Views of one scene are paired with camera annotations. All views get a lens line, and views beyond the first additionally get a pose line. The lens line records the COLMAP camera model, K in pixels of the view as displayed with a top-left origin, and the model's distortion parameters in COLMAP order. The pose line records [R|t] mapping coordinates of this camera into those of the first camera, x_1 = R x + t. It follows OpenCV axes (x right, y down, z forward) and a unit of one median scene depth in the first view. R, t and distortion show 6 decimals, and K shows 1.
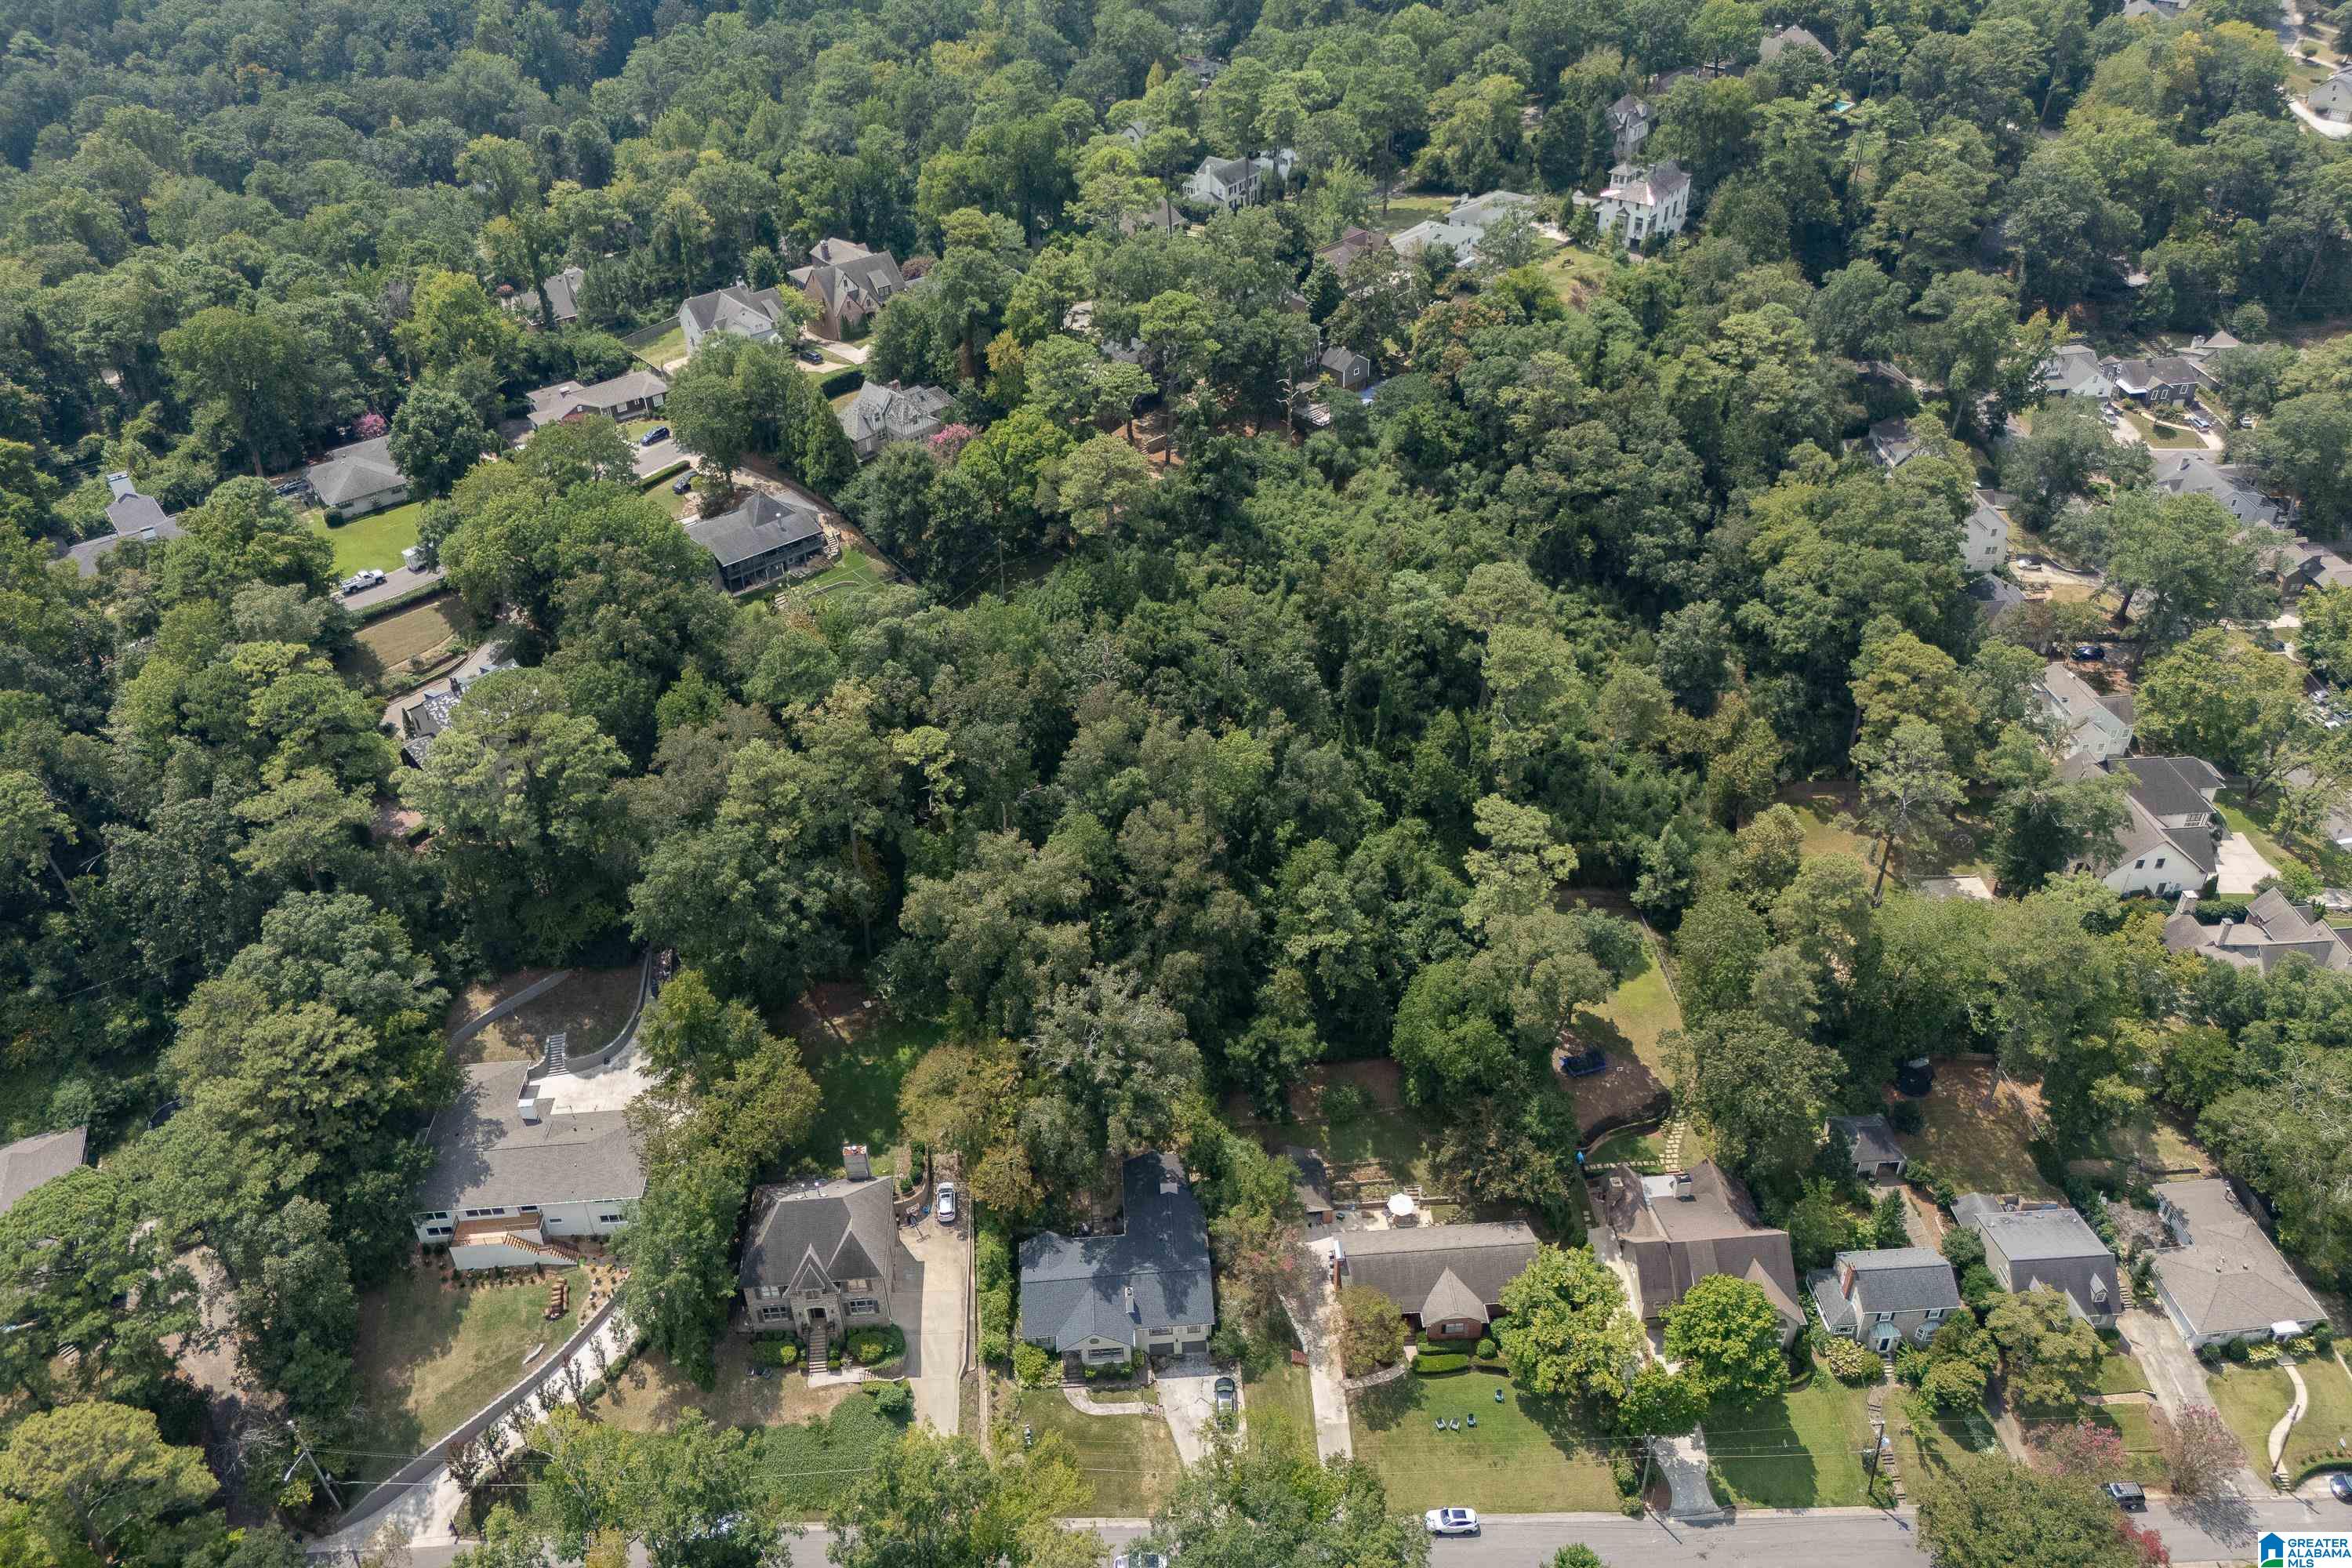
lens RADIAL K [[1764.1, 0, 1153.2], [0, 1764.1, 721.3], [0, 0, 1]] dist [0.060116, -0.047042]
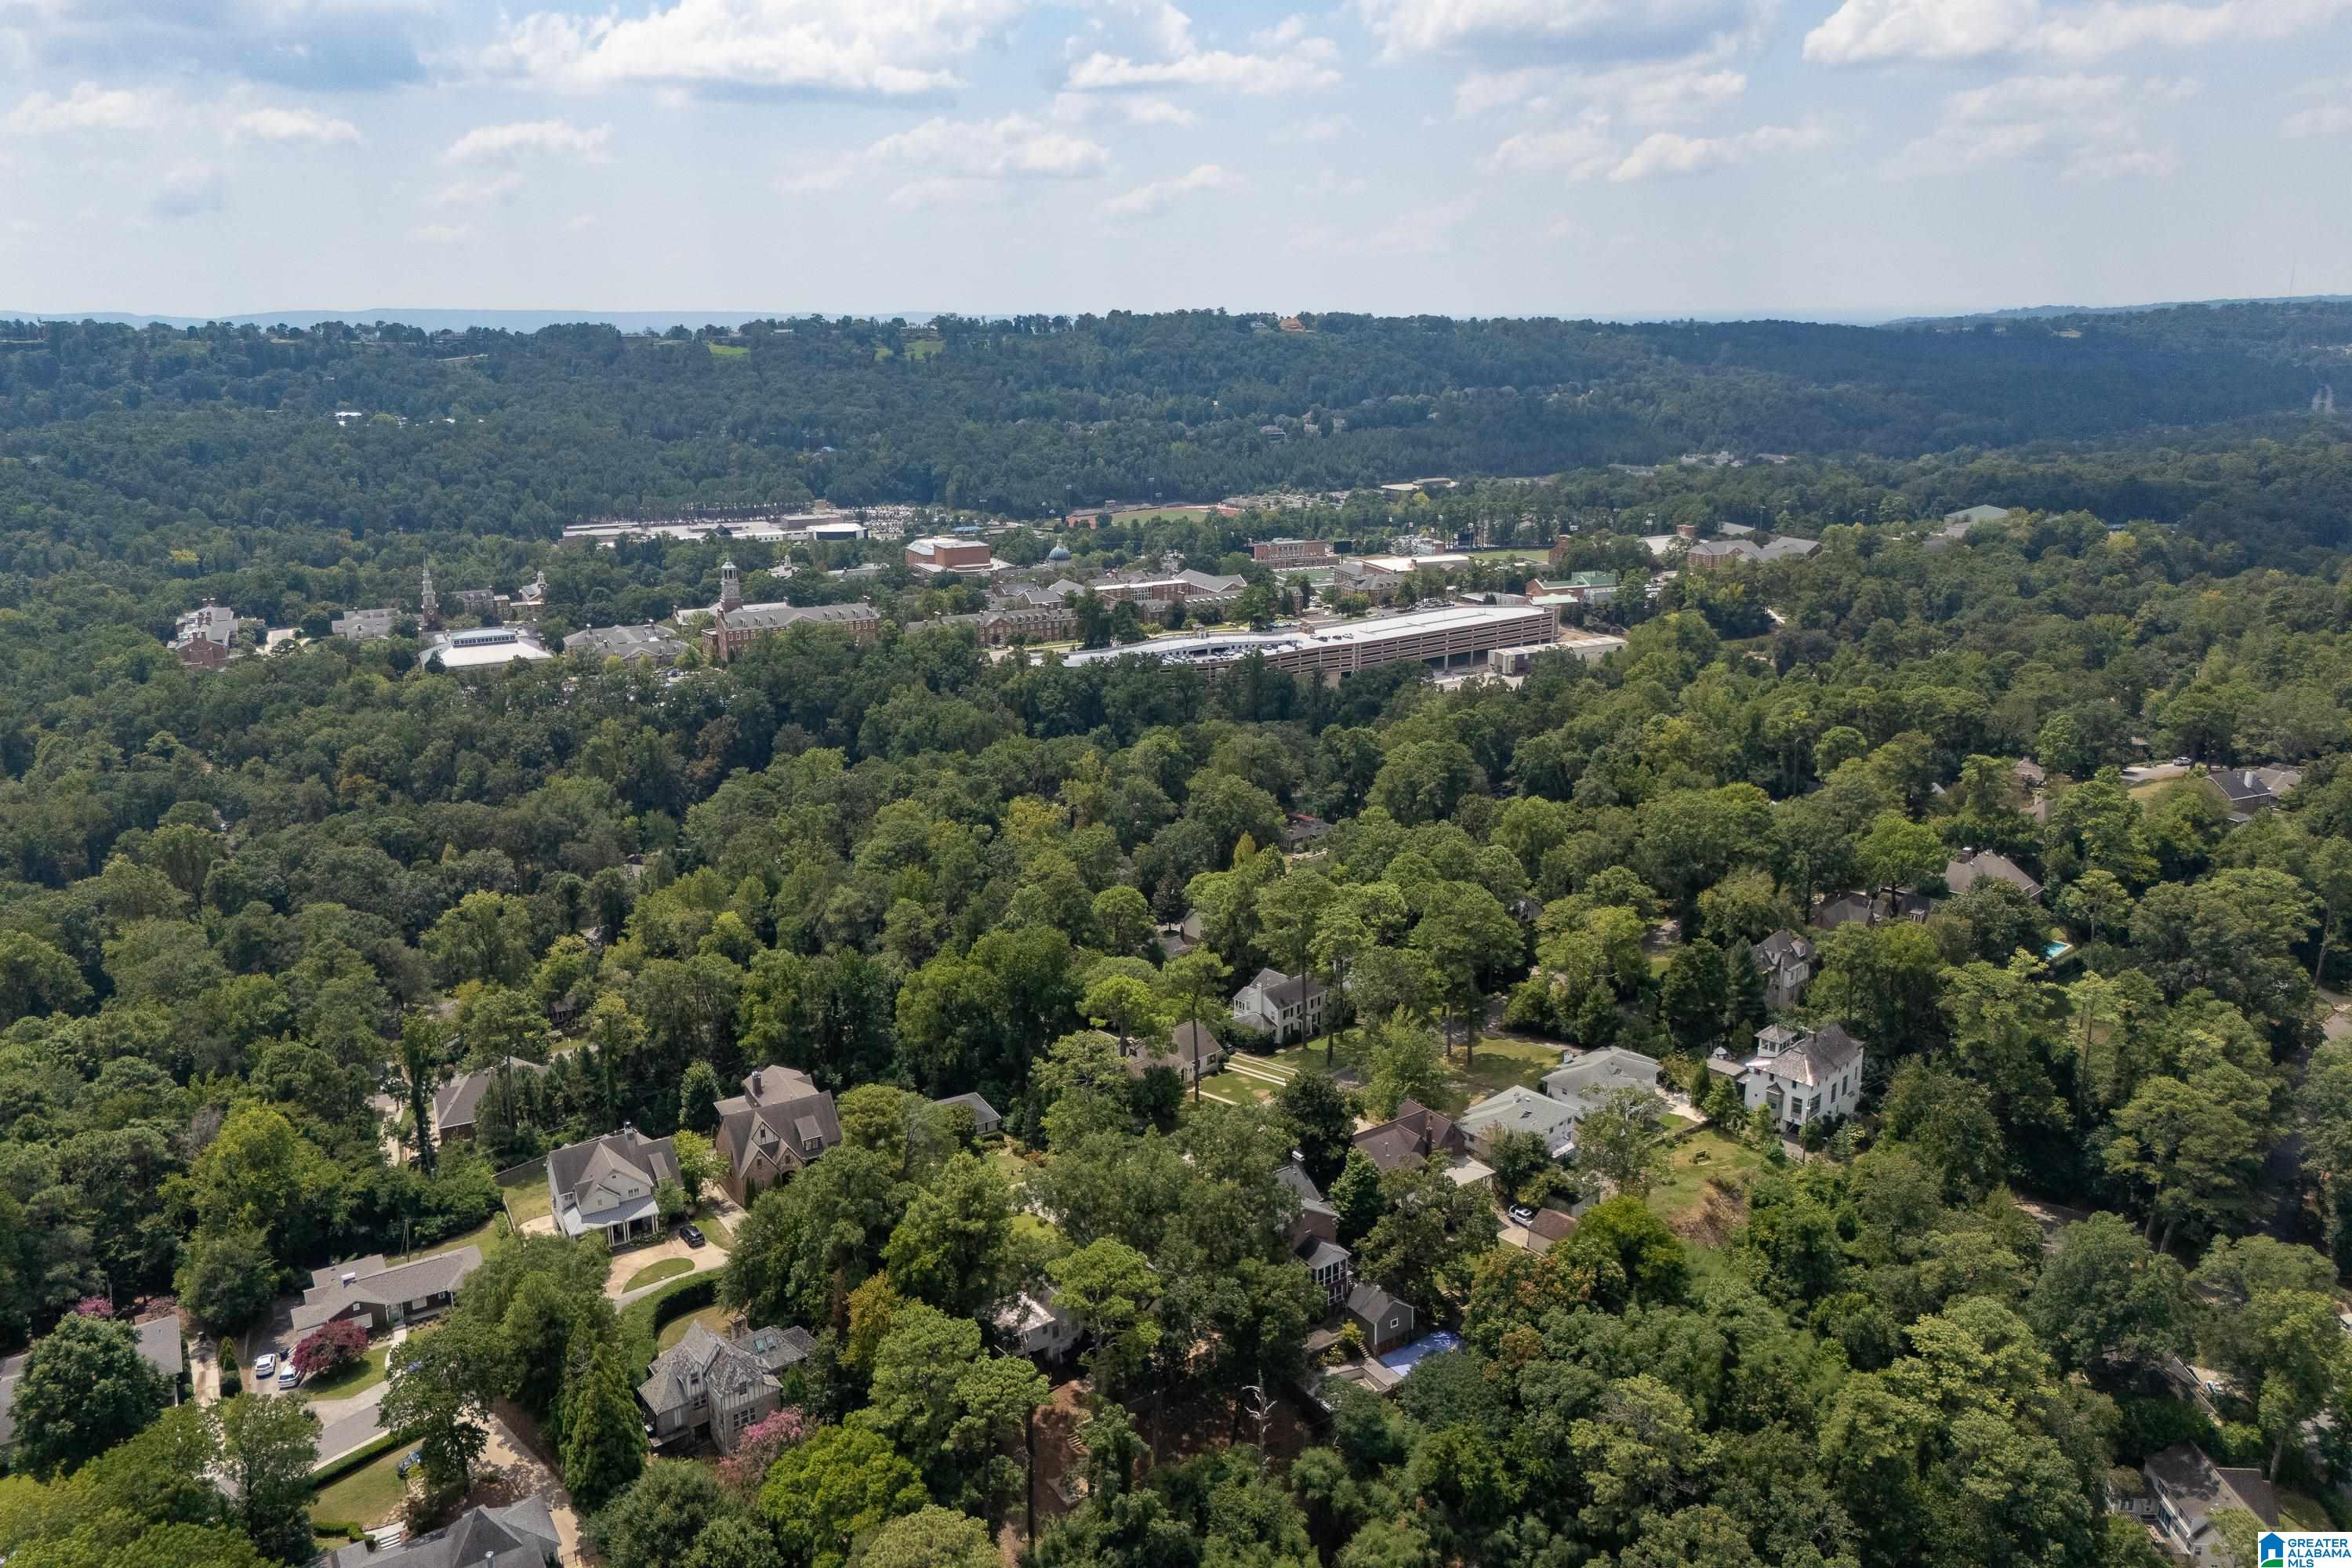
lens RADIAL K [[1764.1, 0, 1163.8], [0, 1764.1, 758.8], [0, 0, 1]] dist [0.060116, -0.047042]
pose [[0.992444, 0.048780, -0.112587, 0.078841], [-0.083930, 0.939219, -0.332903, -0.141370], [0.089505, 0.339837, 0.936216, 0.195097]]
